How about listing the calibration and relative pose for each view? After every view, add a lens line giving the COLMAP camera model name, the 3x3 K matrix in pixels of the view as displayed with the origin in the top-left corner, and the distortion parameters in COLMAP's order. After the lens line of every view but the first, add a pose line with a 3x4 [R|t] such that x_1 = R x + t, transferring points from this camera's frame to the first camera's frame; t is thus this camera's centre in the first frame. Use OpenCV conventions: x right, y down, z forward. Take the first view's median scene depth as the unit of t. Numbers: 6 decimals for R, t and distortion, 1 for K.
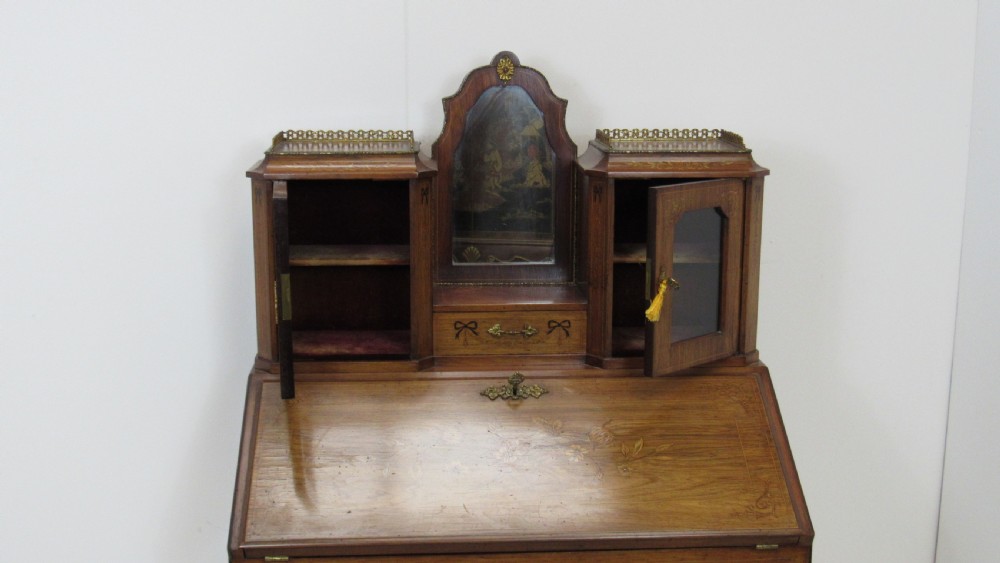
lens RADIAL K [[1279.7, 0, 498.7], [0, 1279.7, 264.3], [0, 0, 1]] dist [-0.082049, 0.000000]
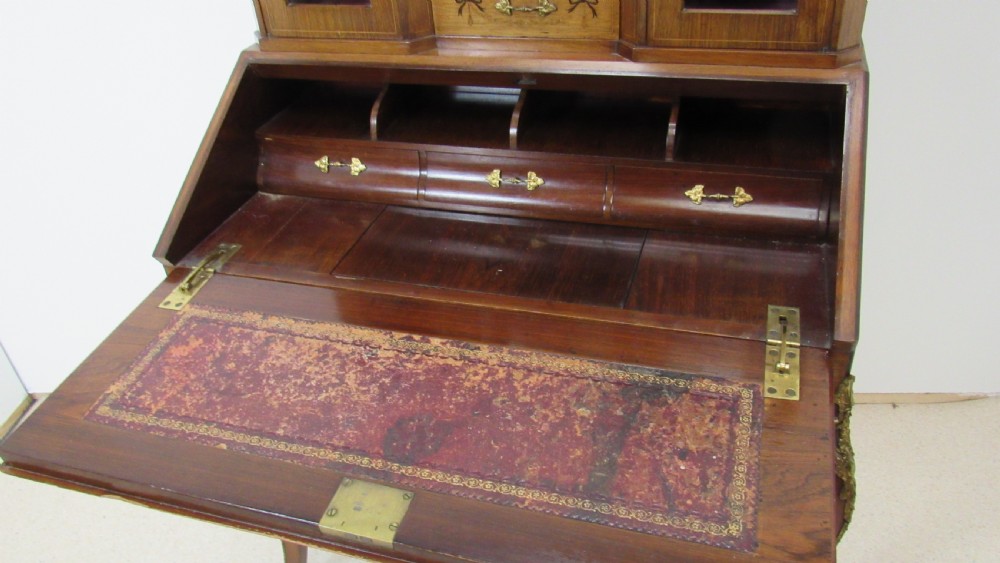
lens RADIAL K [[791.9, 0, 494.5], [0, 791.9, 281.0], [0, 0, 1]] dist [-0.029614, 0.004569]
pose [[0.931288, 0.141408, -0.335718, 0.180906], [0.003894, 0.917666, 0.397333, 0.013774], [0.364263, -0.371339, 0.854061, 0.513594]]
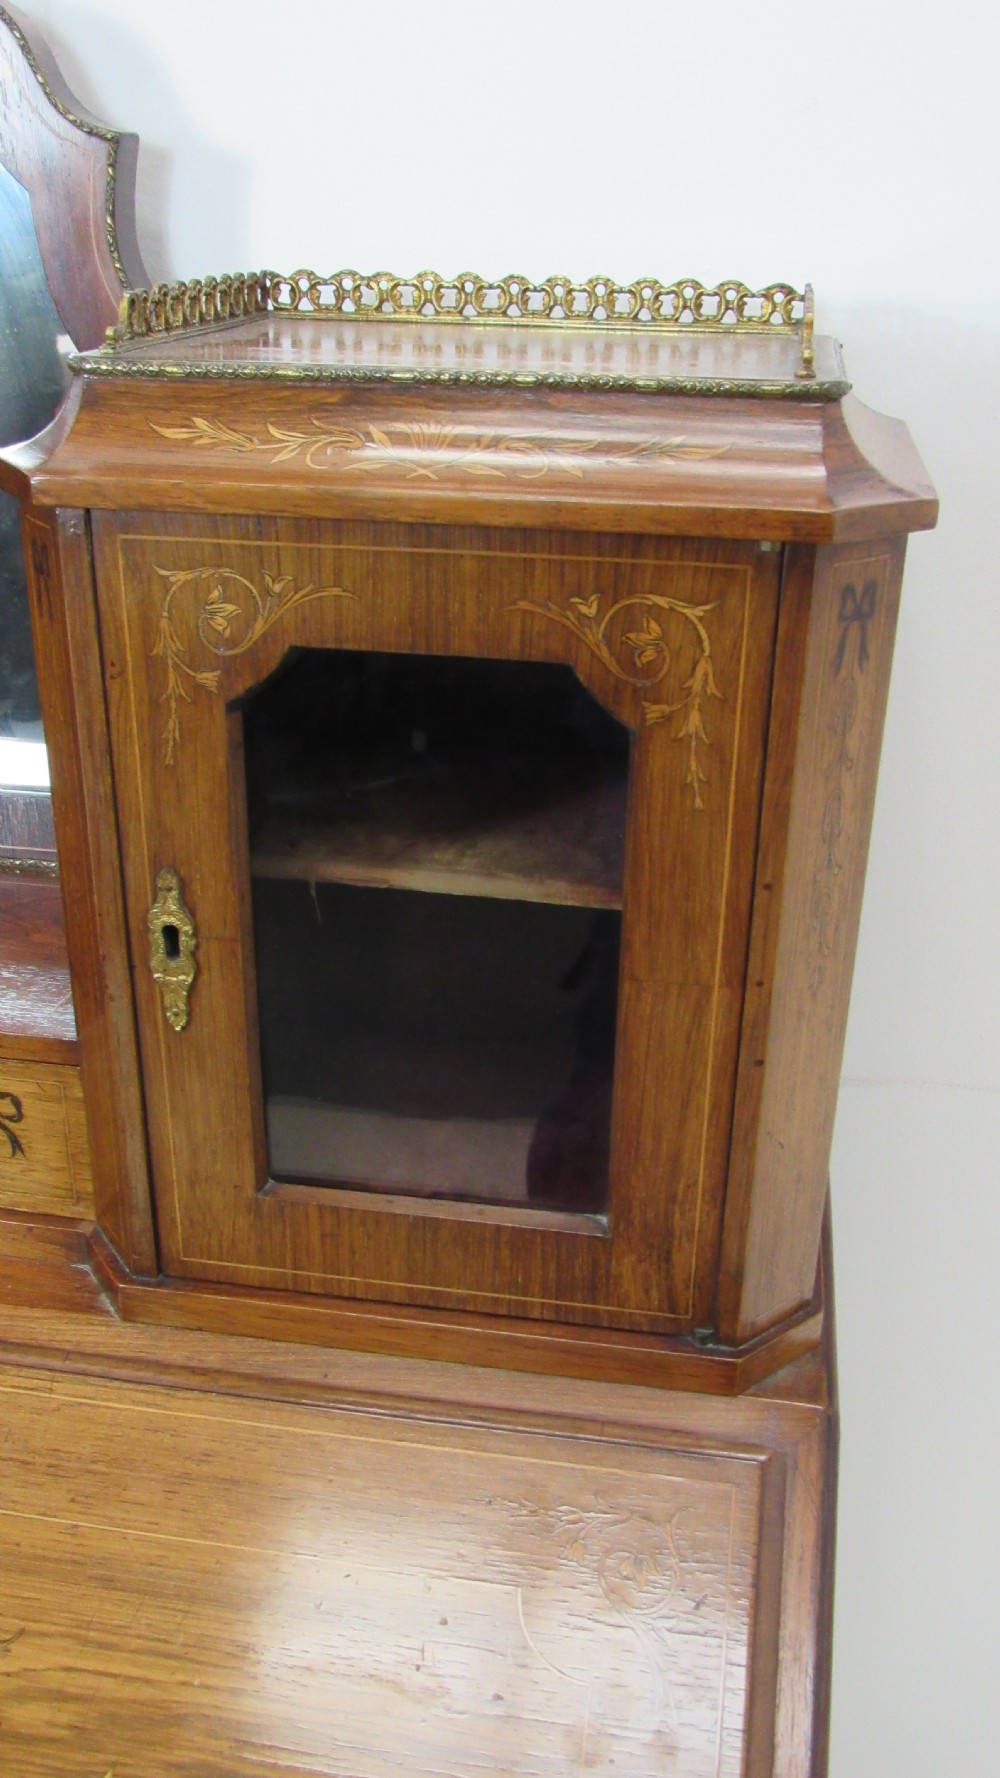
lens RADIAL K [[1568.6, 0, 506.1], [0, 1568.6, 880.2], [0, 0, 1]] dist [-0.042751, -0.006618]
pose [[0.973951, 0.104167, -0.201418, 0.200308], [-0.056571, 0.971775, 0.229026, -0.067970], [0.219590, -0.211666, 0.952354, 0.750707]]
